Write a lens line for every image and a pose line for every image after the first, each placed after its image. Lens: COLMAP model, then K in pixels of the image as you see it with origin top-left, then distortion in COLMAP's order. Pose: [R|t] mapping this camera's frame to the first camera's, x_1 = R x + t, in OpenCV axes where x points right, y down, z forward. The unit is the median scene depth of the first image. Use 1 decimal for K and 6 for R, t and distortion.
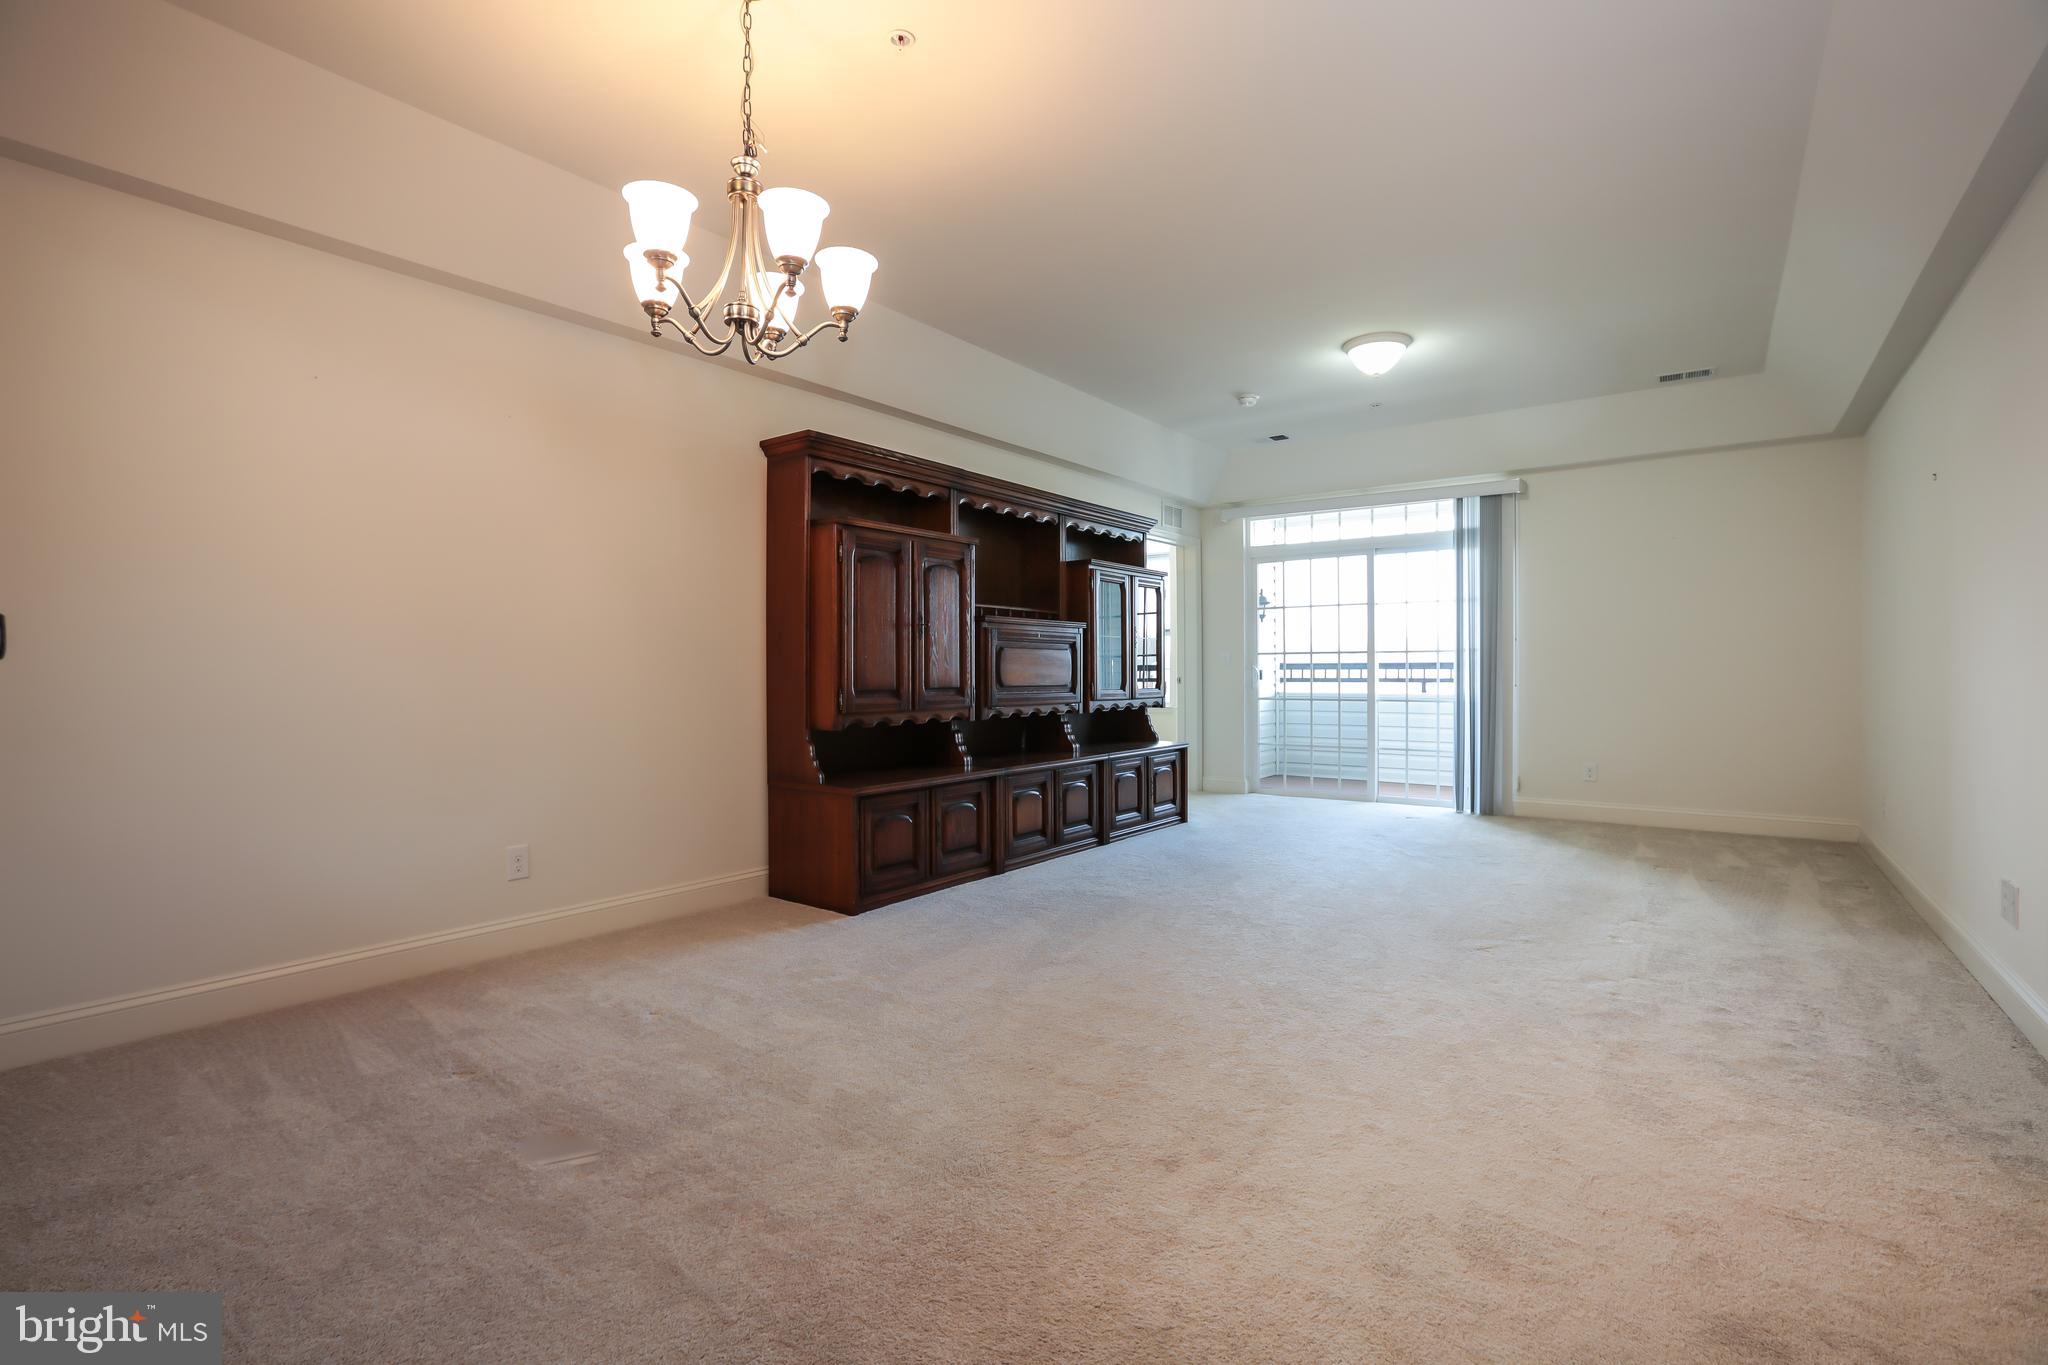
lens RADIAL K [[940.8, 0, 1010.4], [0, 940.8, 690.0], [0, 0, 1]] dist [-0.042440, 0.013809]
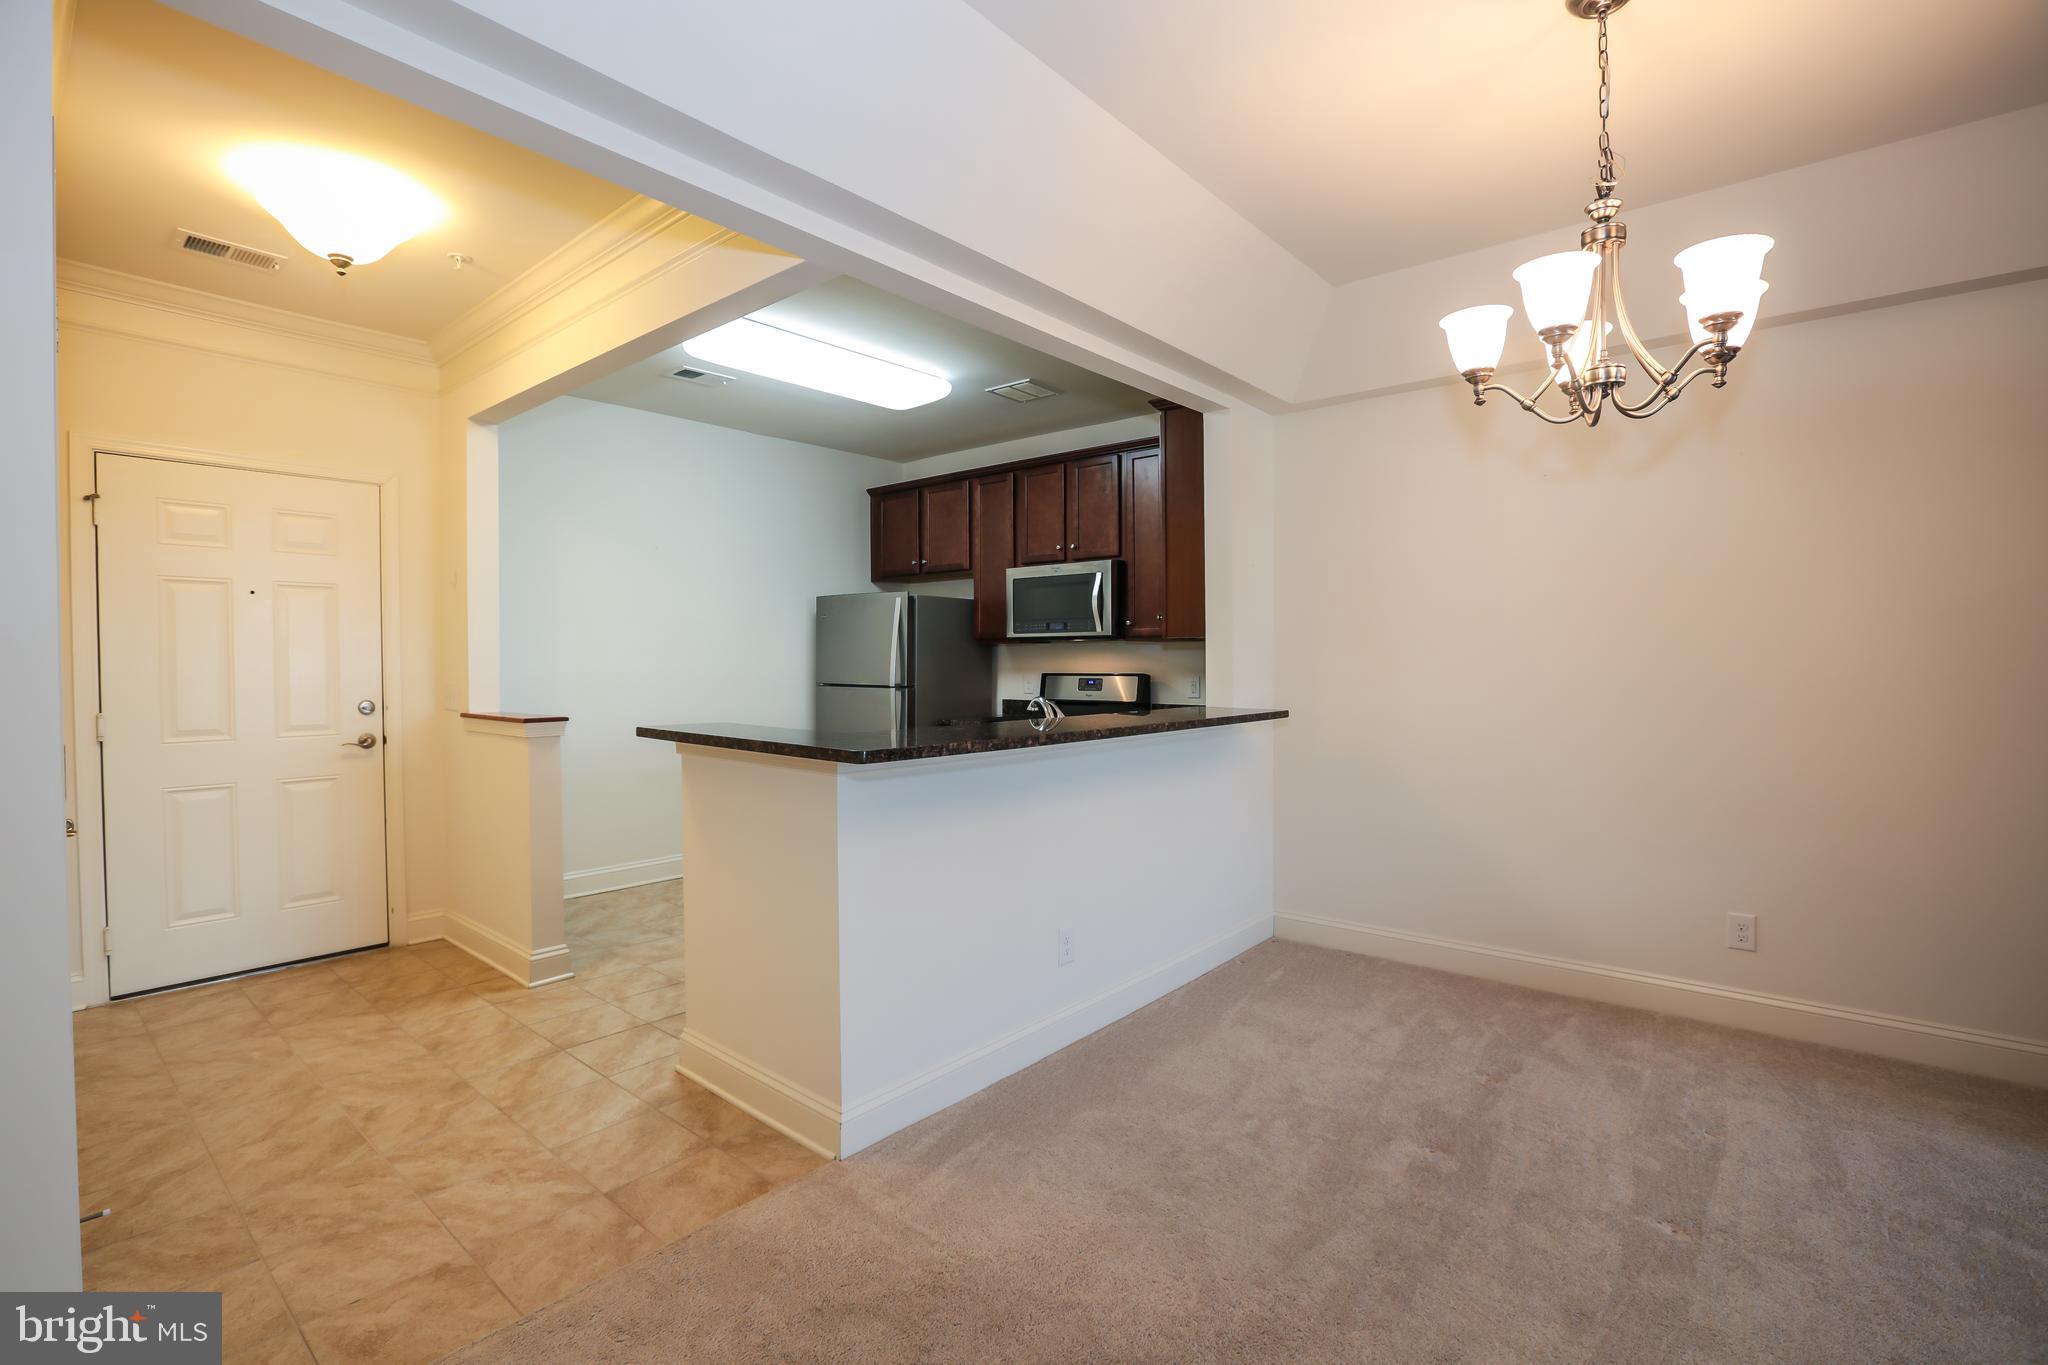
lens RADIAL K [[940.8, 0, 1010.4], [0, 940.8, 690.0], [0, 0, 1]] dist [-0.042440, 0.013809]
pose [[-0.066155, 0.036103, -0.997156, 0.234692], [-0.012720, 0.999234, 0.037022, -0.044735], [0.997728, 0.015133, -0.065646, 0.175379]]
